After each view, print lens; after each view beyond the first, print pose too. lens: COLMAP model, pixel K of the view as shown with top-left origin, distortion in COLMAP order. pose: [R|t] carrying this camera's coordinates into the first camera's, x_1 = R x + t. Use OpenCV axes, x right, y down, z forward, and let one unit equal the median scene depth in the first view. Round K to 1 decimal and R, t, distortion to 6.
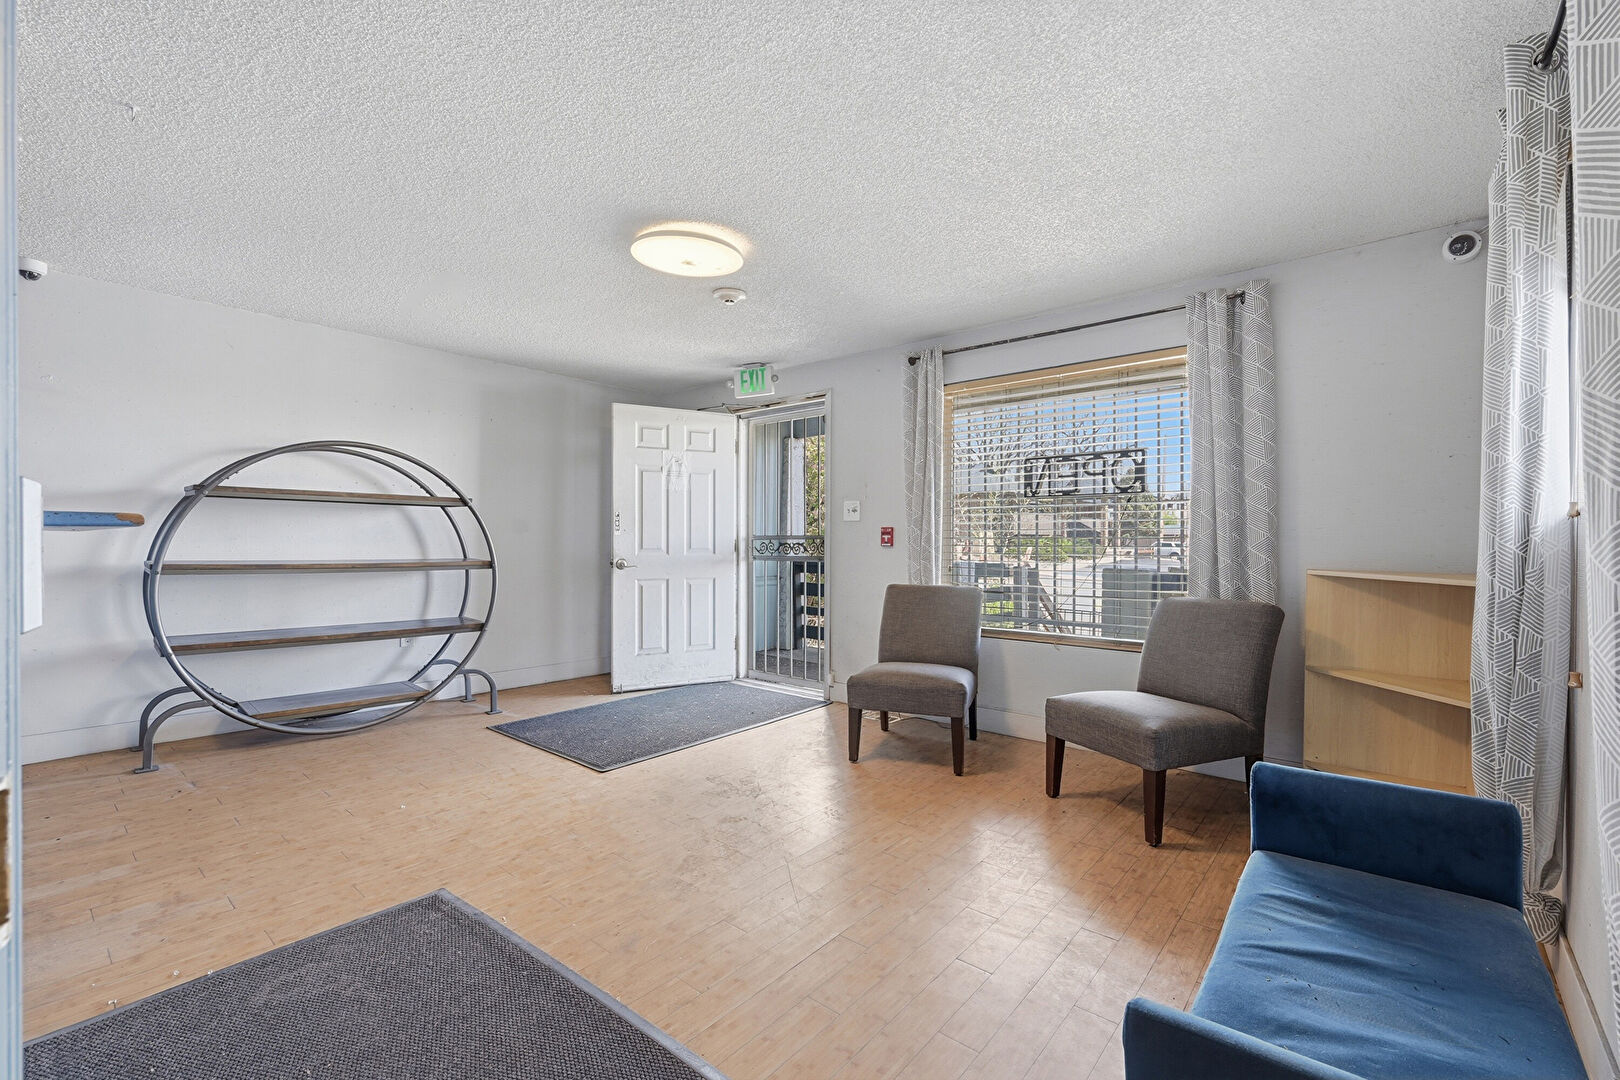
lens RADIAL K [[735.9, 0, 844.0], [0, 735.9, 547.1], [0, 0, 1]] dist [-0.001843, 0.000678]
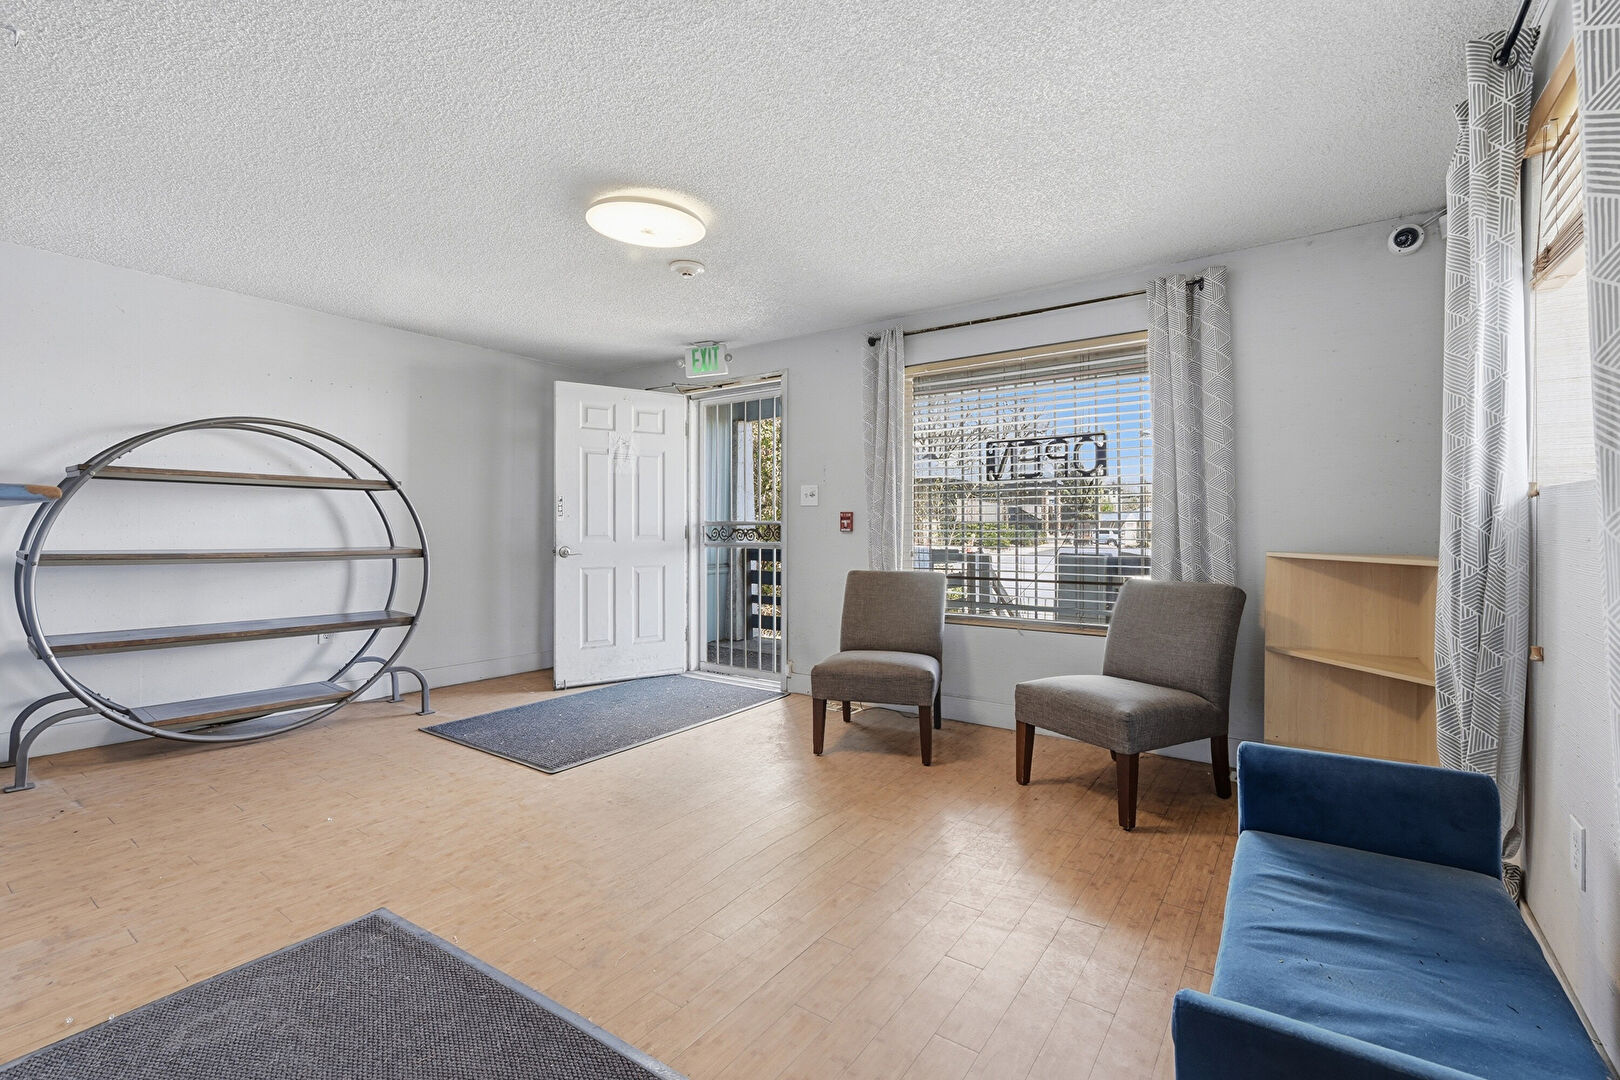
lens RADIAL K [[735.9, 0, 808.2], [0, 735.9, 534.8], [0, 0, 1]] dist [-0.001843, 0.000678]
pose [[0.996177, -0.004183, 0.087257, -0.092414], [0.004895, 0.999956, -0.007949, 0.012762], [-0.087220, 0.008346, 0.996154, 0.043145]]
